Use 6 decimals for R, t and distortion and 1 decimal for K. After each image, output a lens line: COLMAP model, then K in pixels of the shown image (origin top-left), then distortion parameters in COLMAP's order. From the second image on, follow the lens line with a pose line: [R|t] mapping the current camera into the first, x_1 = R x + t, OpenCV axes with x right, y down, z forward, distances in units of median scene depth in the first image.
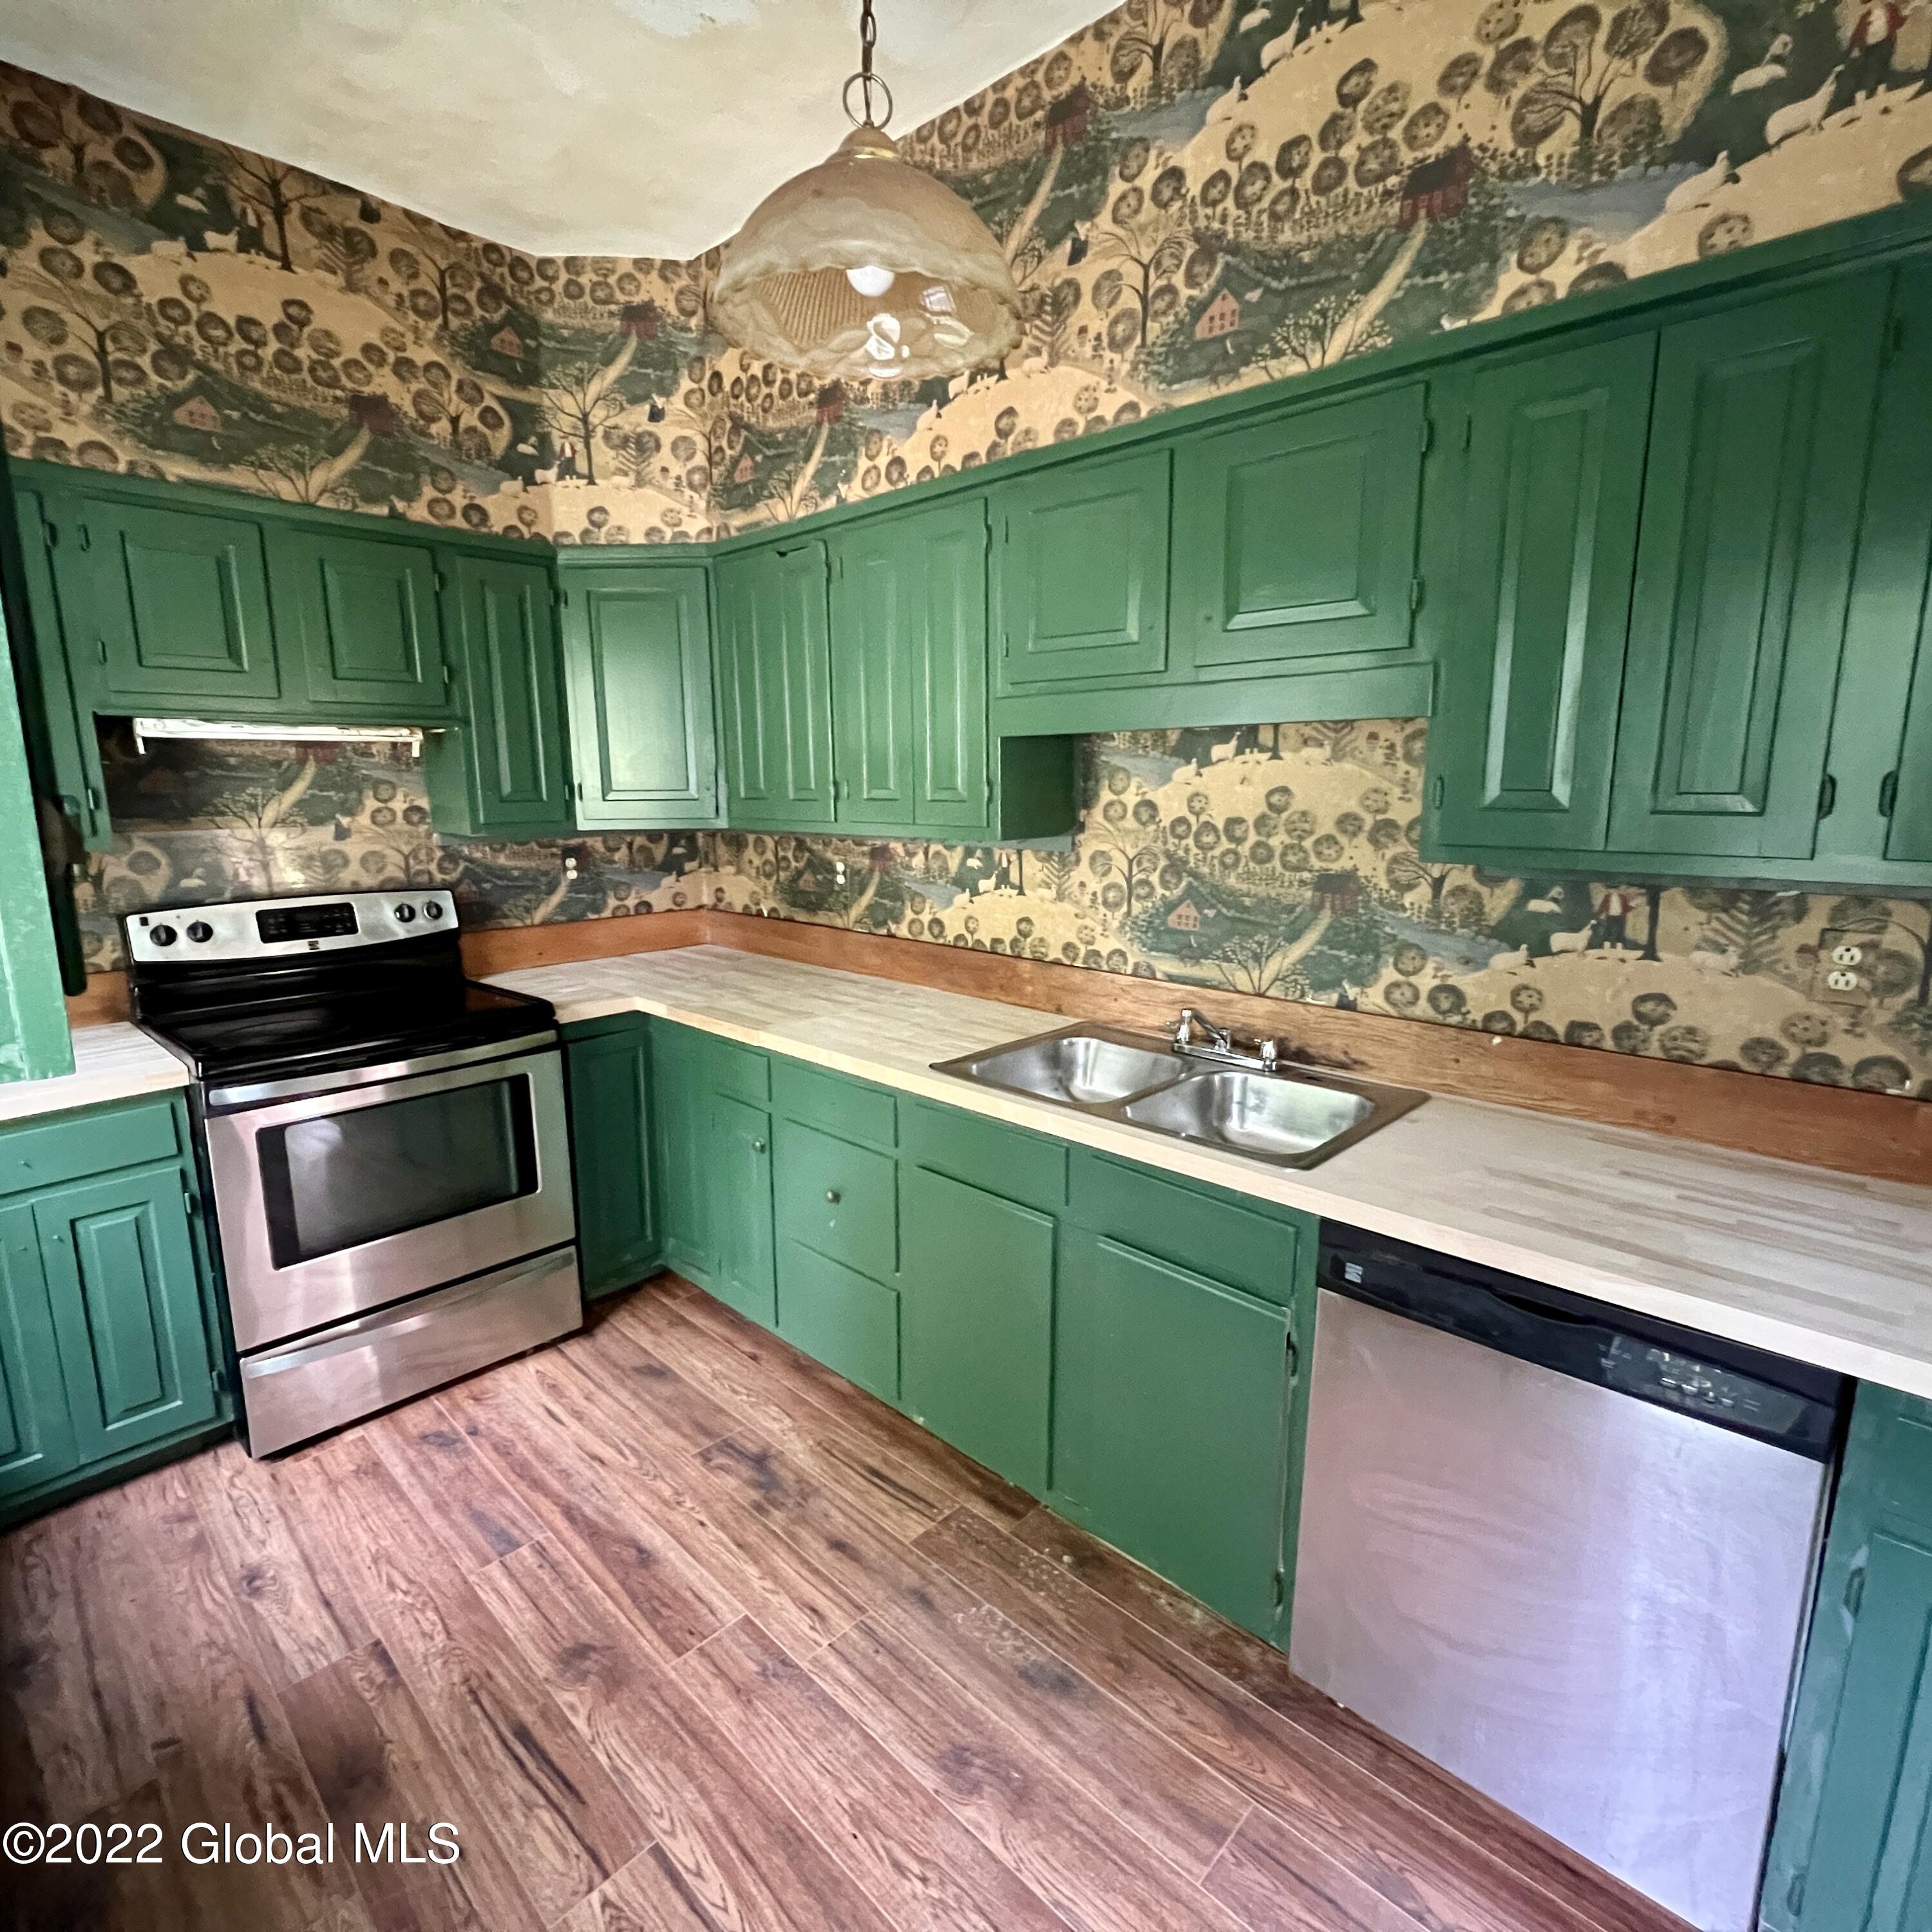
lens RADIAL K [[1012.3, 0, 964.1], [0, 1012.3, 965.1], [0, 0, 1]] dist [-0.011916, 0.000050]
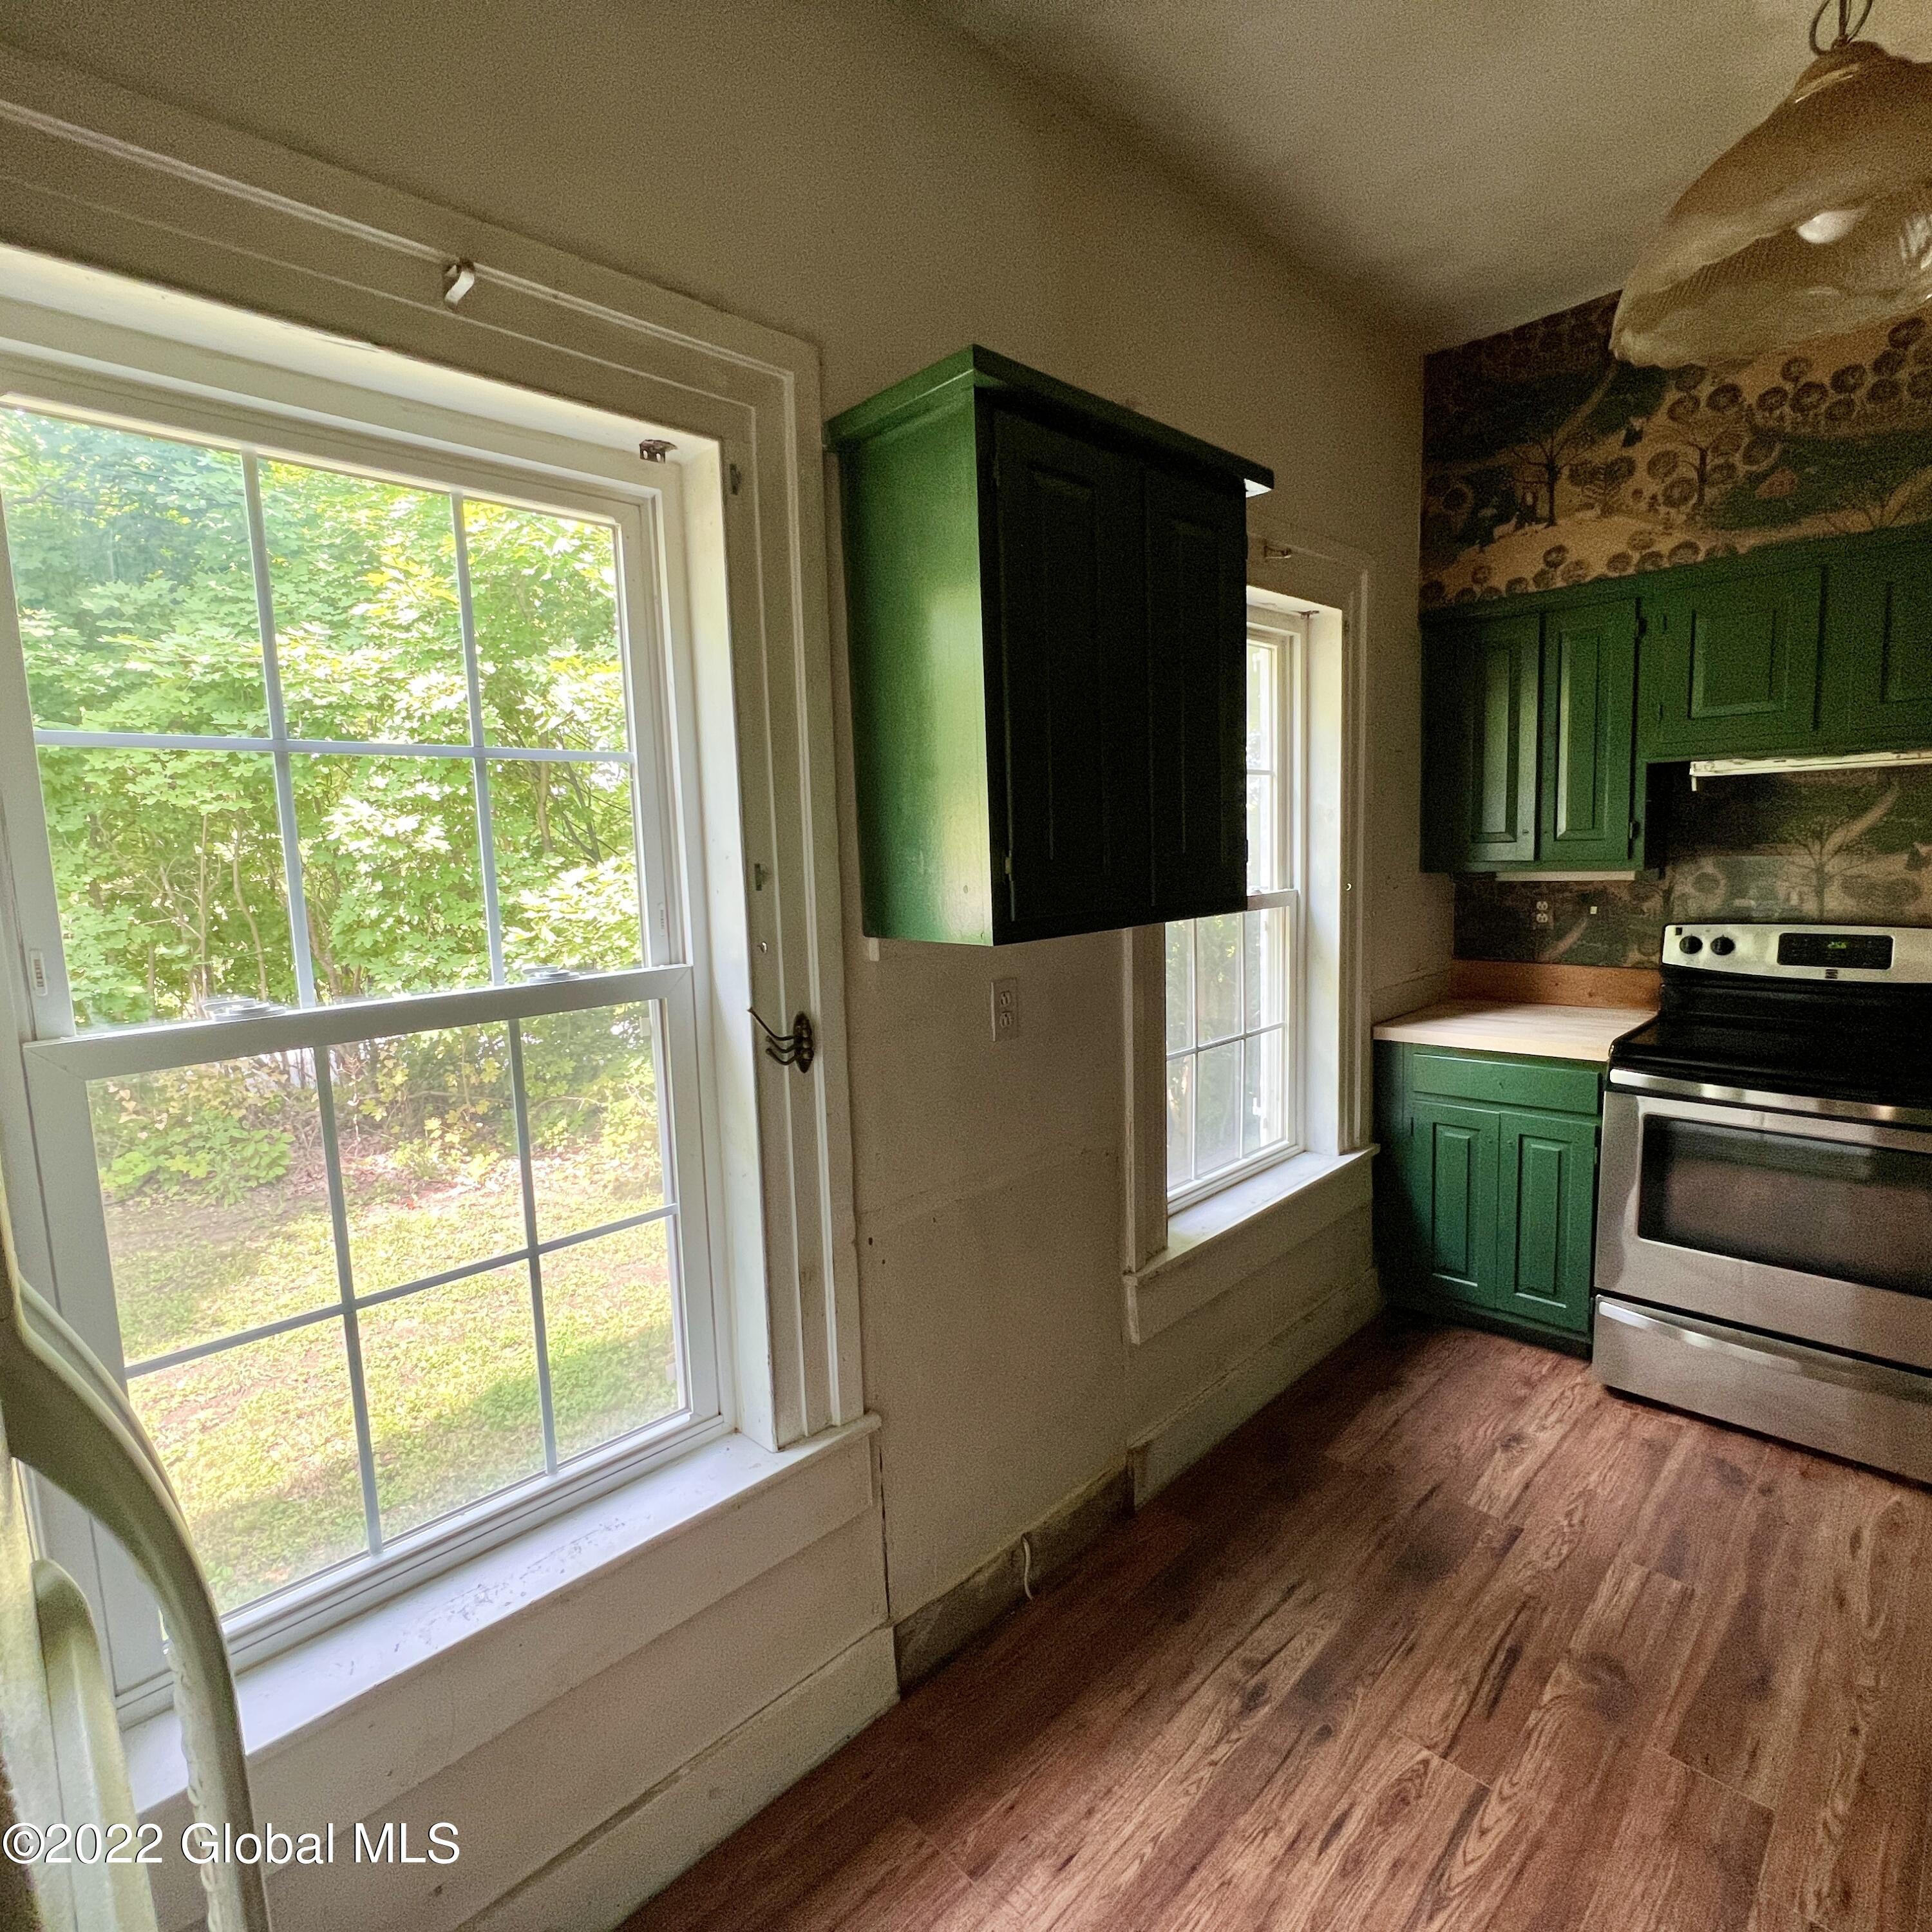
lens RADIAL K [[1012.3, 0, 963.7], [0, 1012.3, 963.0], [0, 0, 1]] dist [-0.011916, 0.000050]
pose [[-0.041737, 0.124195, -0.991380, 0.461014], [-0.141565, 0.981499, 0.128917, -0.045558], [0.989049, 0.145725, -0.023383, 0.219150]]
